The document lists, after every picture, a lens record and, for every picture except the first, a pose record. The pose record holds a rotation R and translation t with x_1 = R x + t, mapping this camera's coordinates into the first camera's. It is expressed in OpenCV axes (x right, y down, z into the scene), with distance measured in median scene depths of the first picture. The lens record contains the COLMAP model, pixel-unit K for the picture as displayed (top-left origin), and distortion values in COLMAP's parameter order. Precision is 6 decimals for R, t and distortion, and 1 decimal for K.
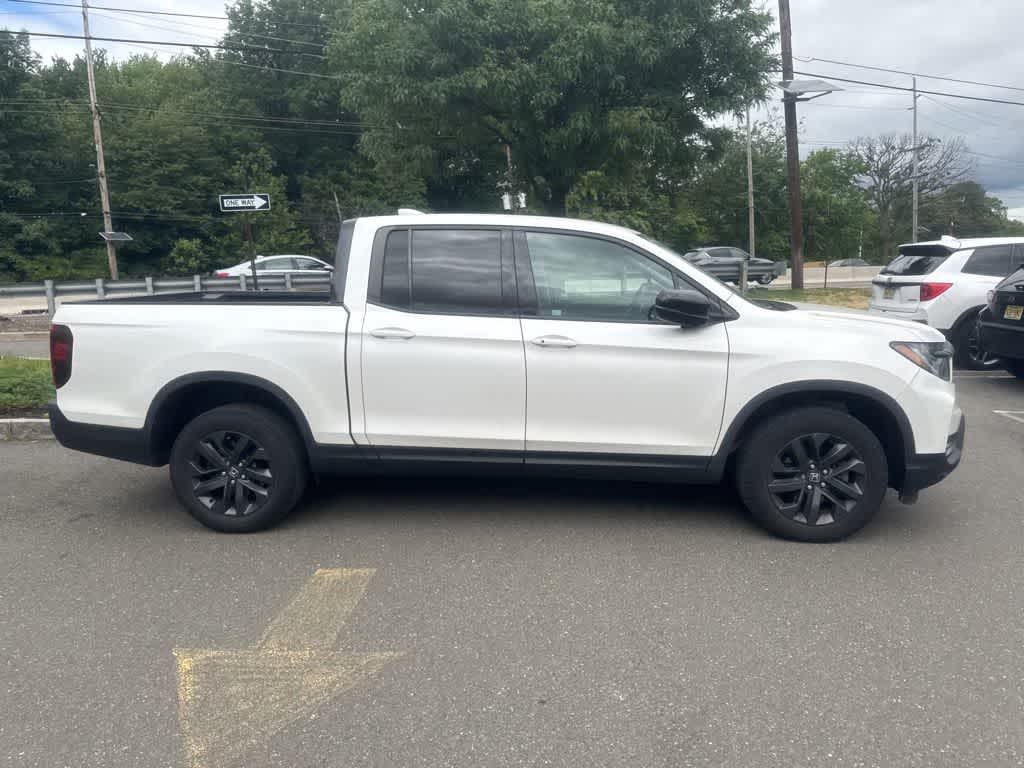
lens RADIAL K [[719.9, 0, 519.9], [0, 719.9, 377.8], [0, 0, 1]] dist [0.042041, -0.053797]
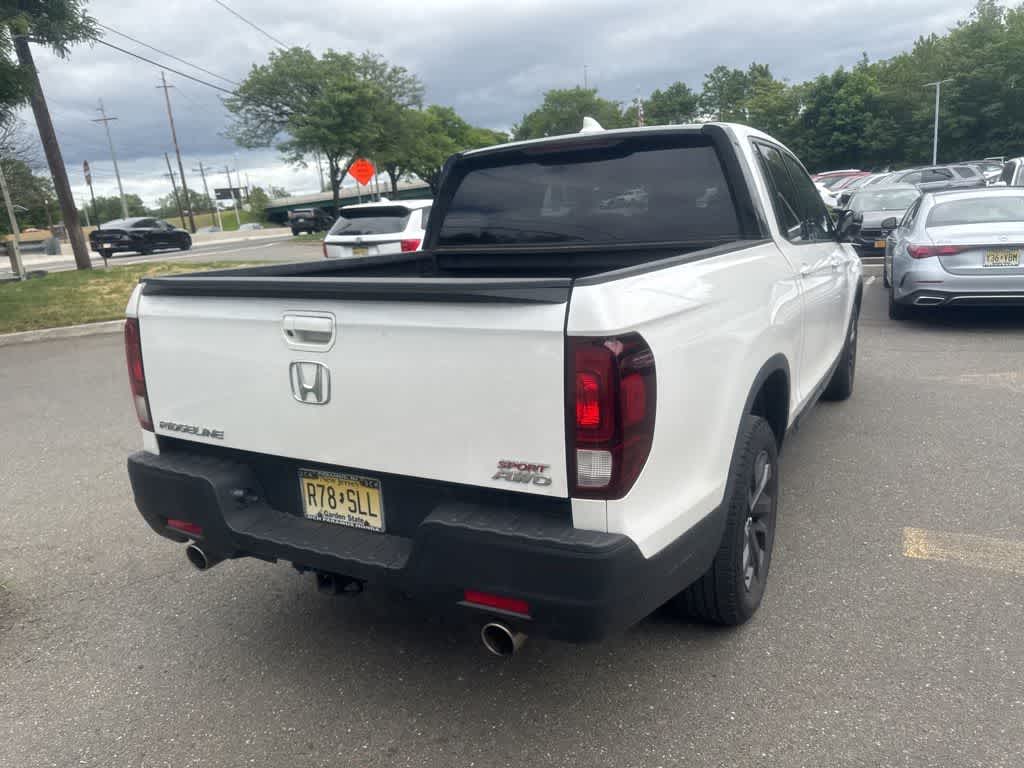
lens RADIAL K [[720.3, 0, 521.0], [0, 720.3, 389.3], [0, 0, 1]] dist [0.029389, -0.032154]
pose [[0.421139, -0.226340, 0.878301, -0.313733], [0.189758, 0.968919, 0.158705, -0.036261], [-0.886924, 0.099828, 0.451000, 0.273650]]
